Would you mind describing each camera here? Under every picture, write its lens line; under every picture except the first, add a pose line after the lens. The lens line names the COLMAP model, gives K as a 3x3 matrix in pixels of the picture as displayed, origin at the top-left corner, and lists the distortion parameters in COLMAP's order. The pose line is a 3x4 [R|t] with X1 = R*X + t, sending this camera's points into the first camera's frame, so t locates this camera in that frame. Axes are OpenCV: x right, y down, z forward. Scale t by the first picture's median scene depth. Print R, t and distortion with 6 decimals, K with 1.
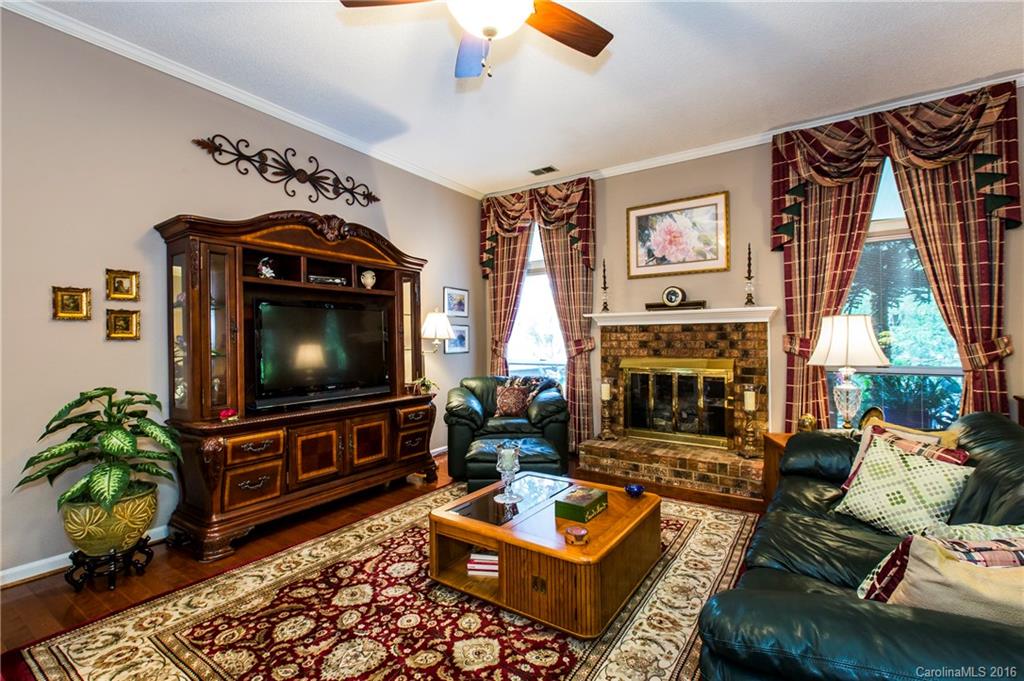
lens RADIAL K [[460.5, 0, 505.3], [0, 460.5, 343.0], [0, 0, 1]] dist [-0.004976, 0.001120]
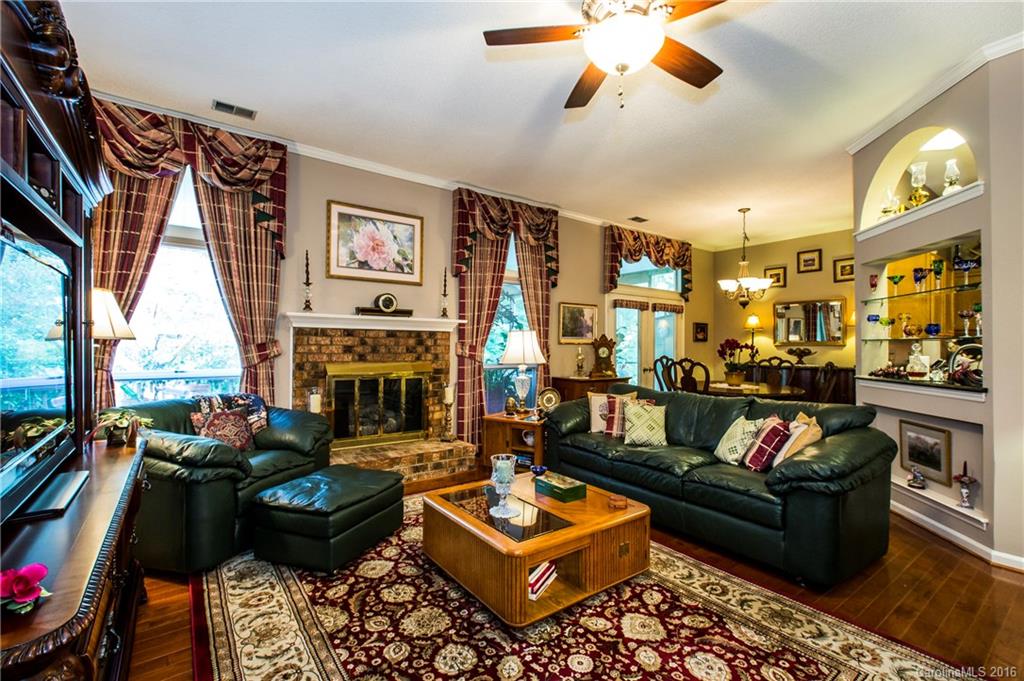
lens RADIAL K [[460.5, 0, 506.1], [0, 460.5, 344.9], [0, 0, 1]] dist [-0.004976, 0.001120]
pose [[0.320807, 0.009168, 0.947100, -0.529811], [-0.005816, 0.999953, -0.007709, -0.000473], [-0.947127, -0.003035, 0.320845, 0.411155]]
